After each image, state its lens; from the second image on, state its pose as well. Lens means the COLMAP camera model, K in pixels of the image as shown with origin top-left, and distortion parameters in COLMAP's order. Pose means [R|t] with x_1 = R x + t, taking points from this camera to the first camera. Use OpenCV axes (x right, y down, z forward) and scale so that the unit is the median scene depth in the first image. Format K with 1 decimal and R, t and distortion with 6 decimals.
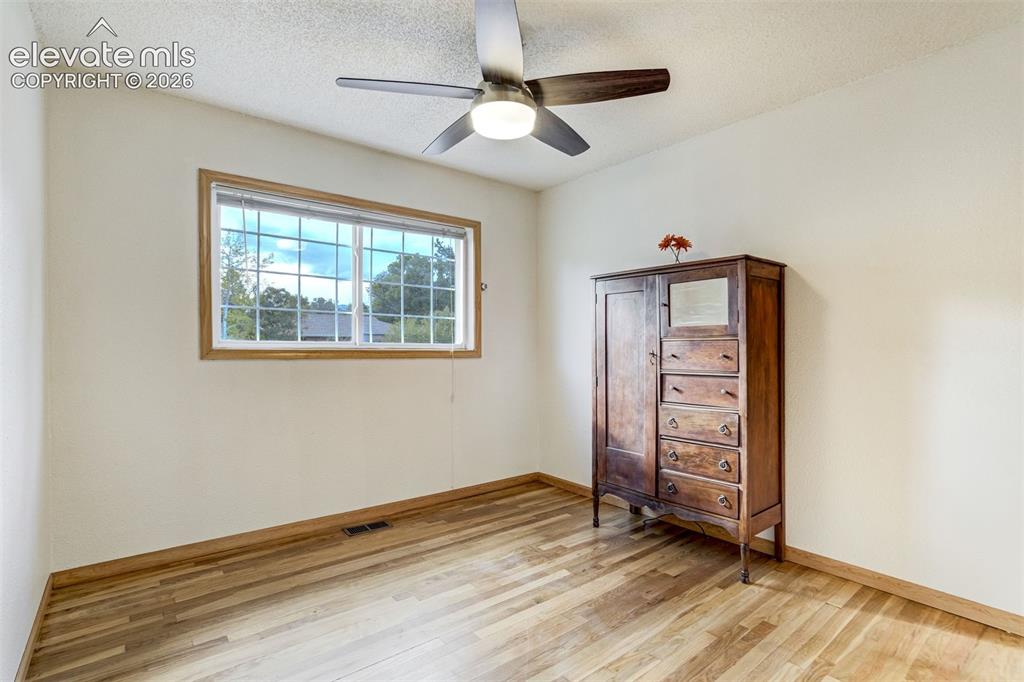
lens RADIAL K [[486.3, 0, 492.0], [0, 486.3, 347.6], [0, 0, 1]] dist [-0.042724, 0.015313]
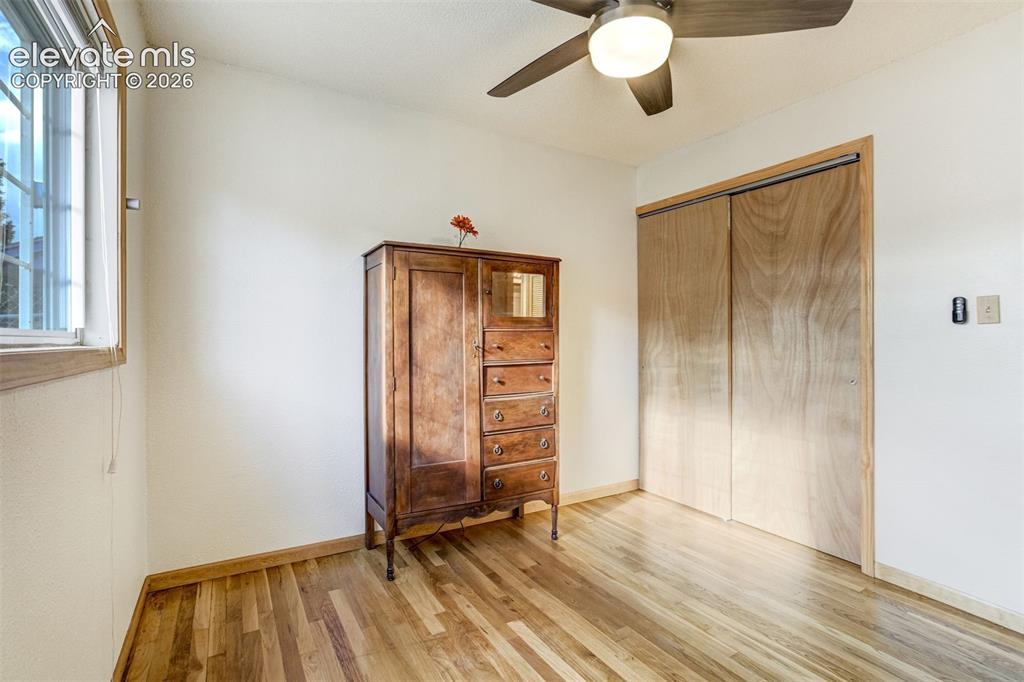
lens RADIAL K [[486.3, 0, 515.2], [0, 486.3, 343.3], [0, 0, 1]] dist [-0.042724, 0.015313]
pose [[0.114870, -0.007982, 0.993348, -0.572606], [0.003673, 0.999964, 0.007611, 0.003015], [-0.993374, 0.002775, 0.114895, 0.840074]]
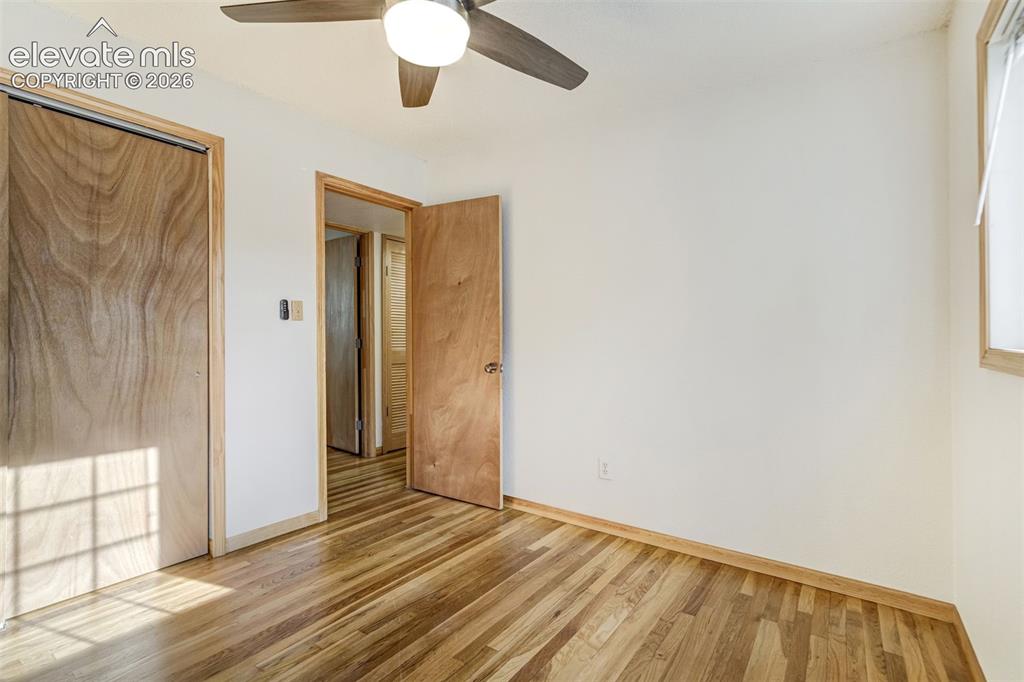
lens RADIAL K [[486.3, 0, 515.5], [0, 486.3, 327.7], [0, 0, 1]] dist [-0.042724, 0.015313]
pose [[-0.951110, -0.018553, -0.308295, 0.096951], [-0.018291, 0.999826, -0.003739, -0.008312], [0.308311, 0.002083, -0.951283, 1.333427]]
